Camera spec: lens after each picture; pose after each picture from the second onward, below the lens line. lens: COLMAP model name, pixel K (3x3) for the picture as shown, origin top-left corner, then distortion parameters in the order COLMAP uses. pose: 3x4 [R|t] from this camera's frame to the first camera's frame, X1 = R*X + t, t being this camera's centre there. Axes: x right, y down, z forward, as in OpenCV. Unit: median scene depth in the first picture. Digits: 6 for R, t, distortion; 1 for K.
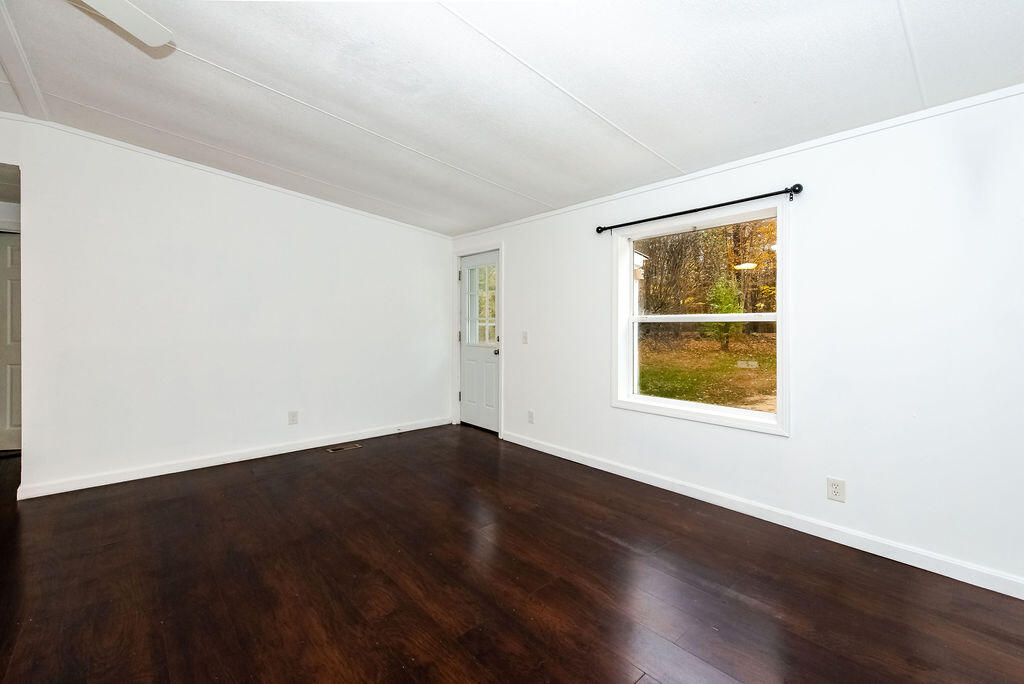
lens RADIAL K [[431.3, 0, 512.9], [0, 431.3, 321.9], [0, 0, 1]] dist [0.021440, -0.000024]
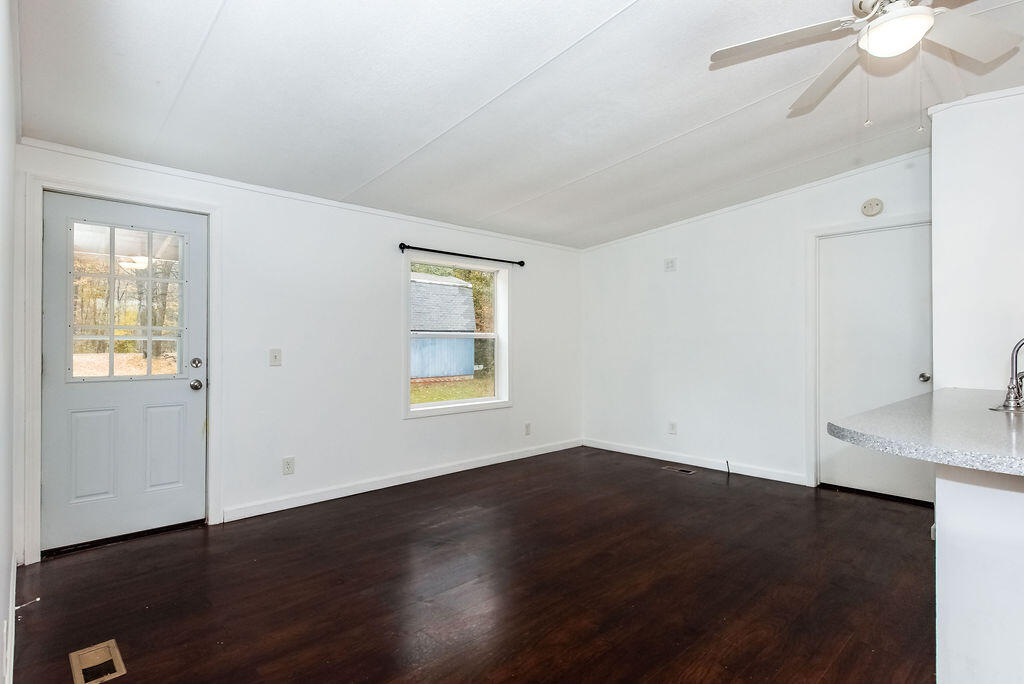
lens RADIAL K [[521.2, 0, 512.0], [0, 521.2, 342.0], [0, 0, 1]] dist [0.000295, 0.000037]
pose [[-0.030132, 0.009610, 0.999500, -1.548459], [0.001317, 0.999953, -0.009575, 0.033693], [-0.999545, 0.001028, -0.030143, 1.183455]]
